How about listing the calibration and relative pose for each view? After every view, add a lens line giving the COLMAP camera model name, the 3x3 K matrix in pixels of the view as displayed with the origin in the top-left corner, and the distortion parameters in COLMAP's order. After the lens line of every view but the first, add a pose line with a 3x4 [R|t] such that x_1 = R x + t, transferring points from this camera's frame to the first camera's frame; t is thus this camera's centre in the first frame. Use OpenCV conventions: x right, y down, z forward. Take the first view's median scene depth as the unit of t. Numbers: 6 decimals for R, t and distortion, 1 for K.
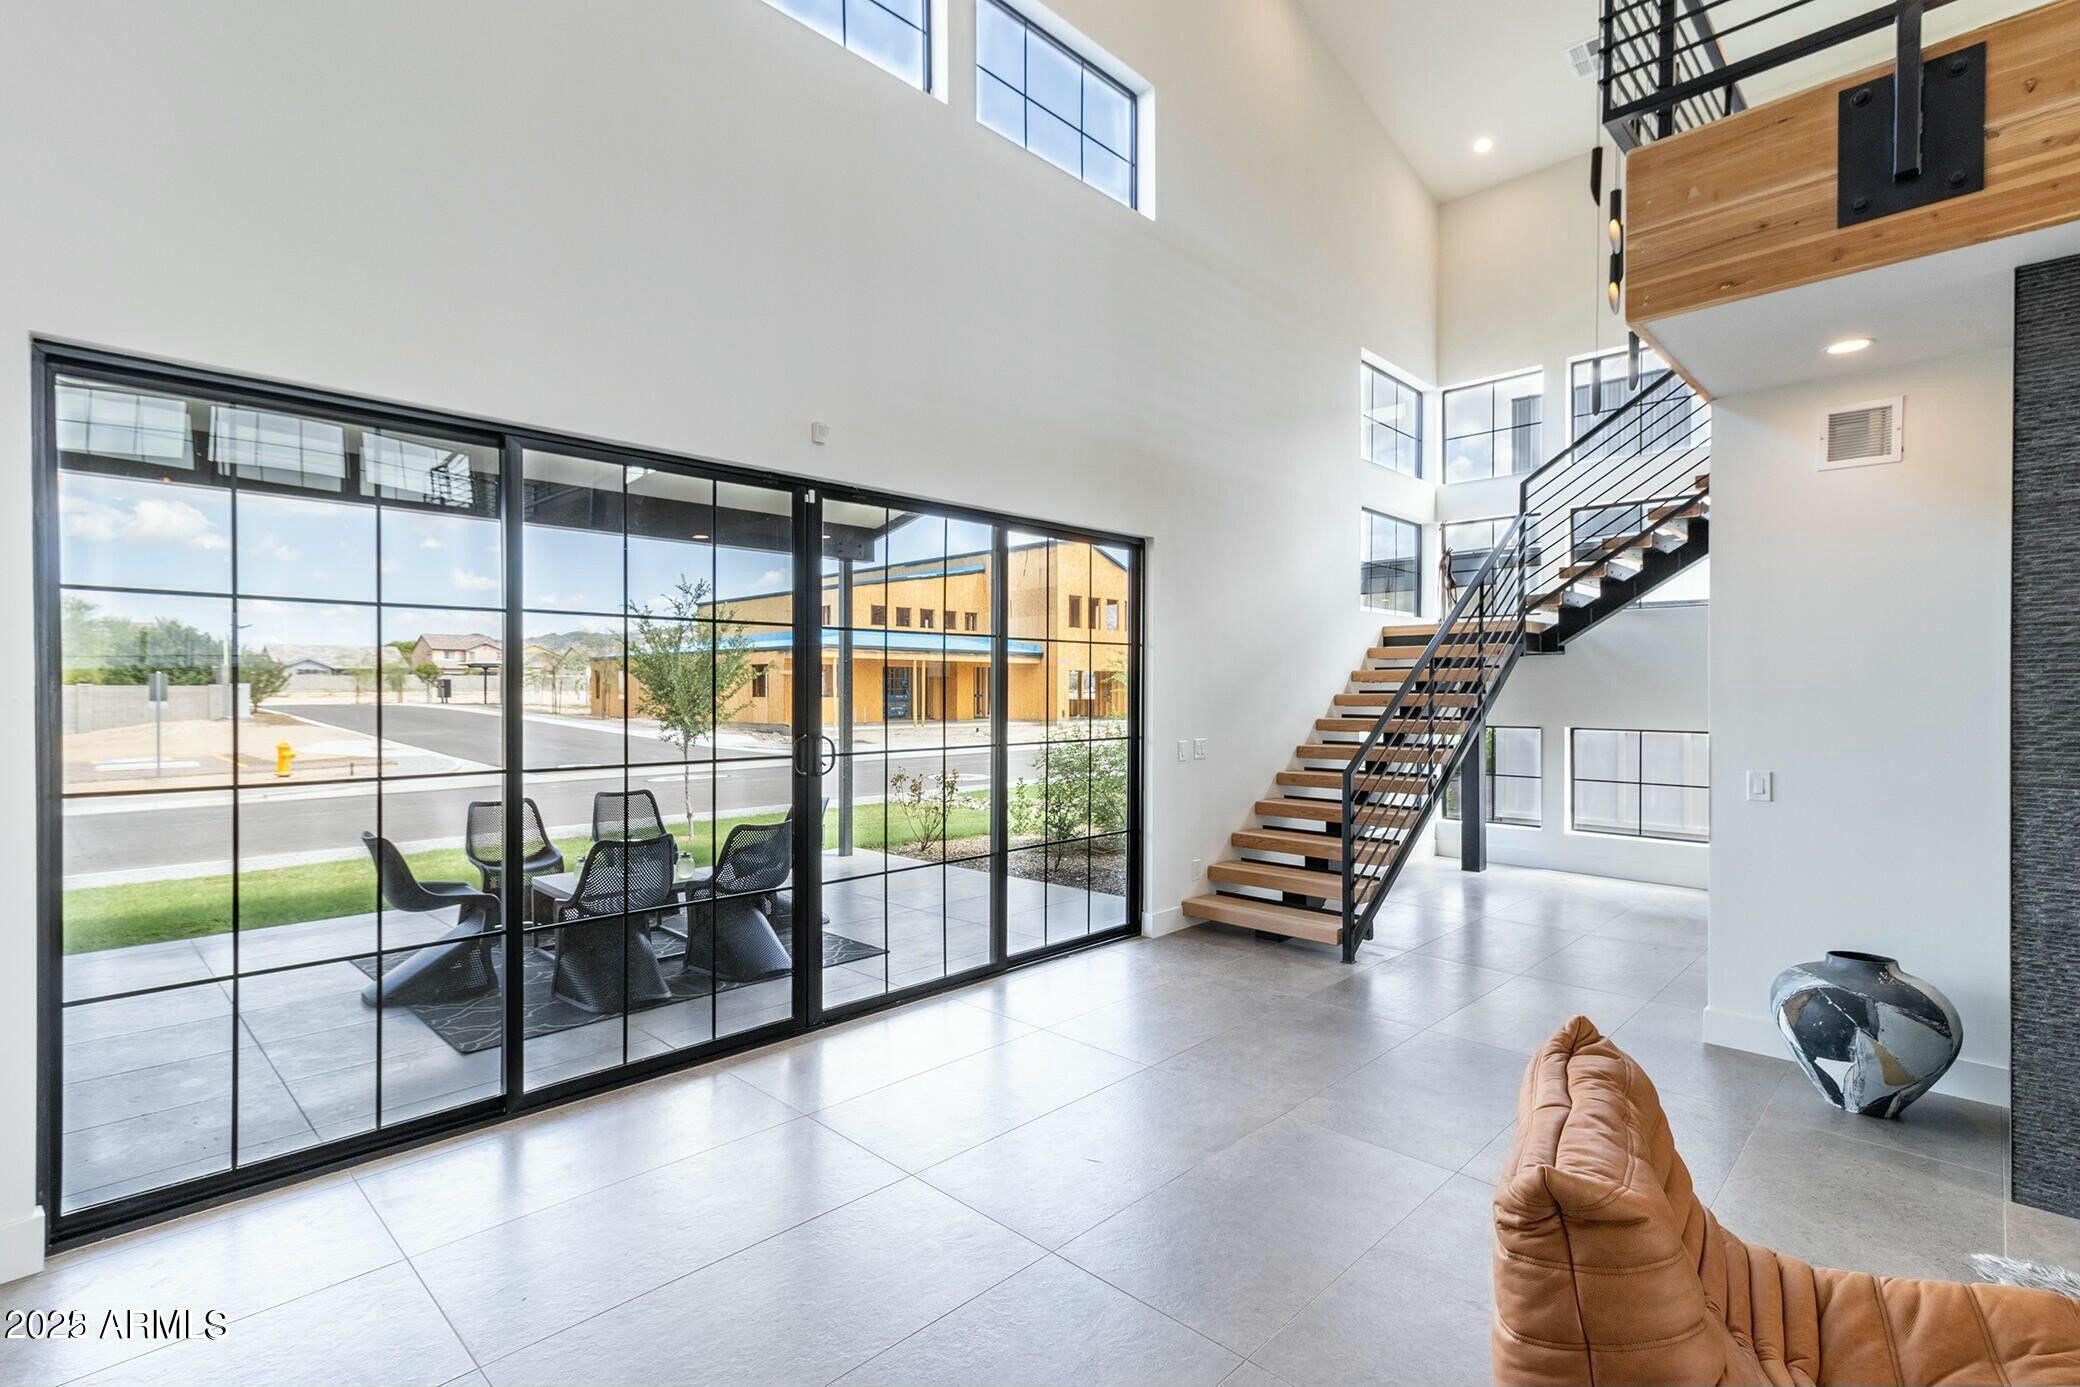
lens RADIAL K [[991.6, 0, 1062.3], [0, 991.6, 686.8], [0, 0, 1]] dist [0.024491, -0.000491]
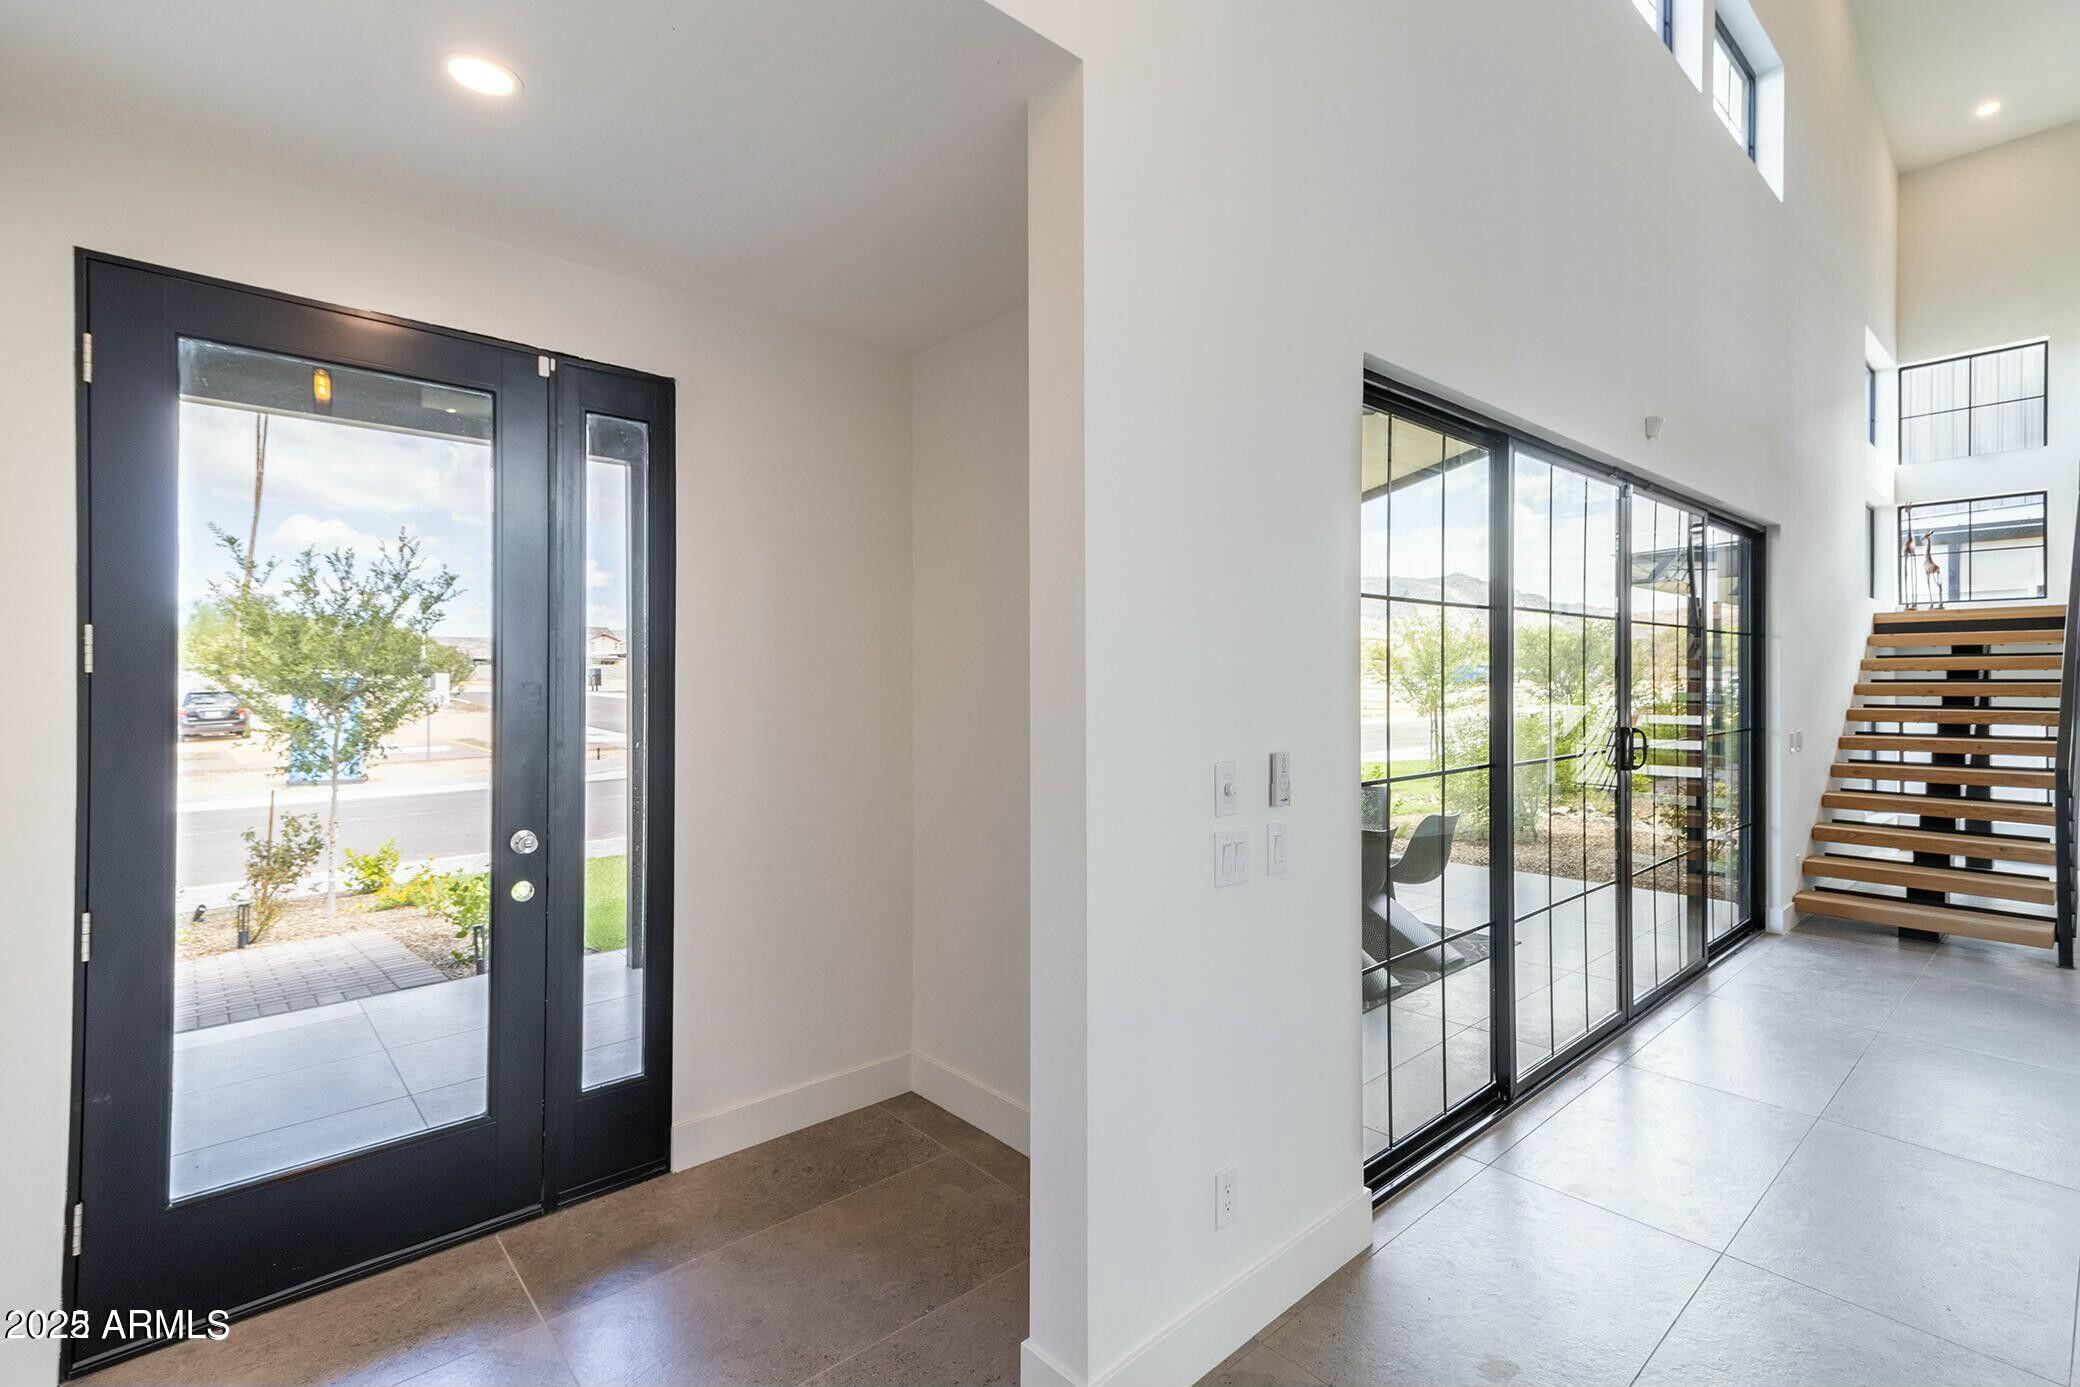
lens RADIAL K [[975.2, 0, 1041.7], [0, 975.2, 684.4], [0, 0, 1]] dist [0.022264, 0.000055]
pose [[0.997026, -0.007735, -0.076681, -0.558640], [0.008259, 0.999945, 0.006516, -0.006347], [0.076626, -0.007130, 0.997034, -0.034866]]
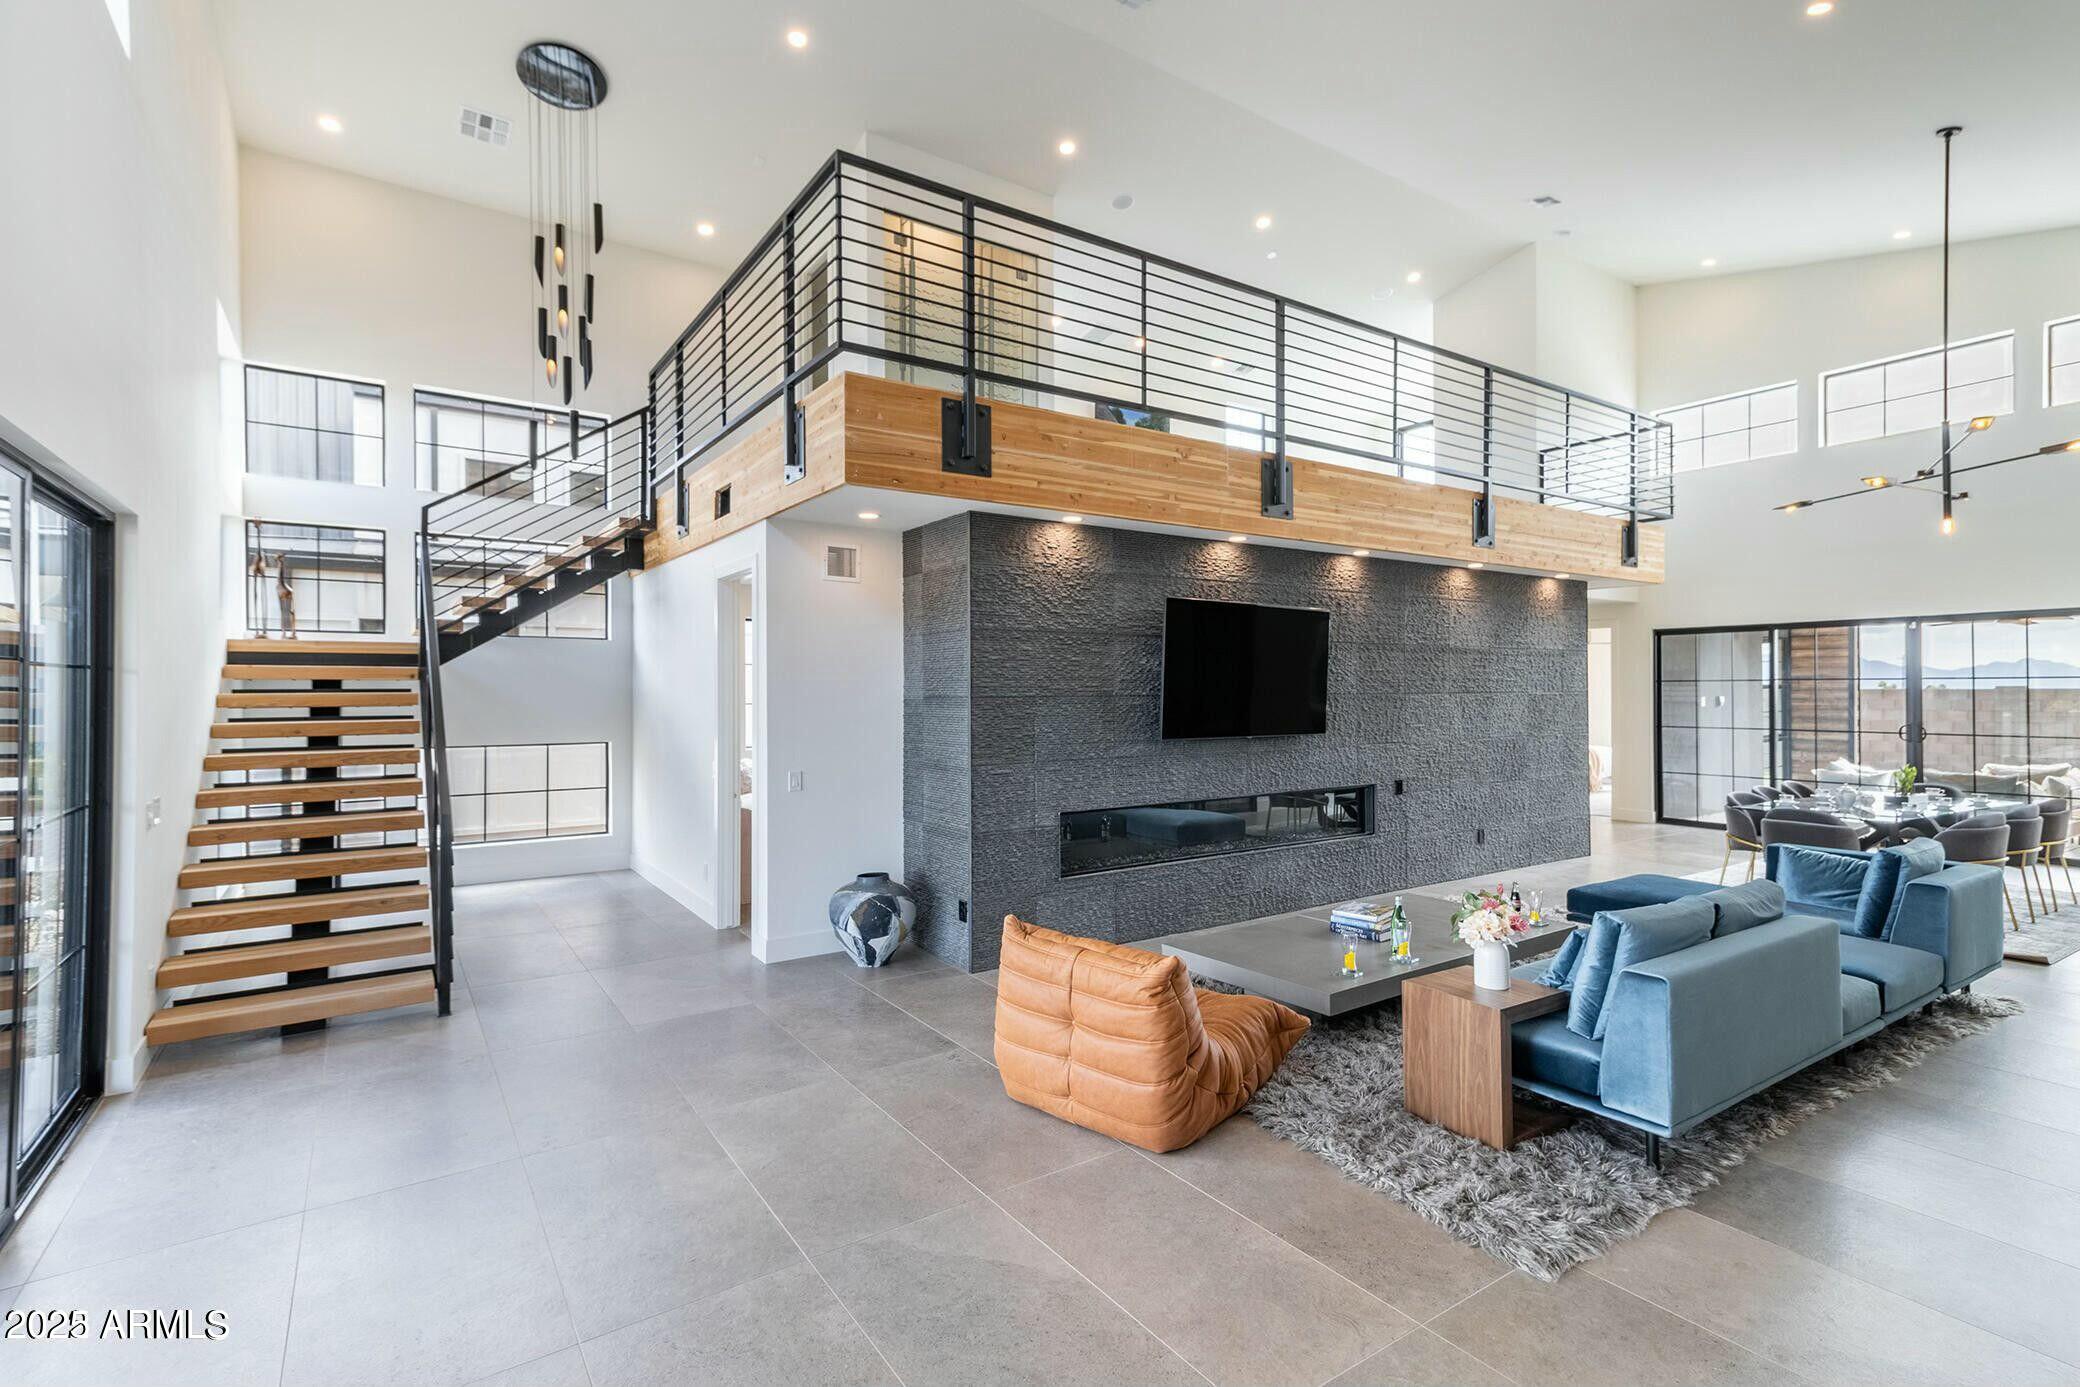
lens RADIAL K [[965.0, 0, 1040.6], [0, 965.0, 685.9], [0, 0, 1]] dist [0.029662, 0.000266]
pose [[0.210812, -0.000051, 0.977527, -0.452105], [-0.001748, 0.999998, 0.000429, -0.032658], [-0.977525, -0.001800, 0.210812, 0.226964]]
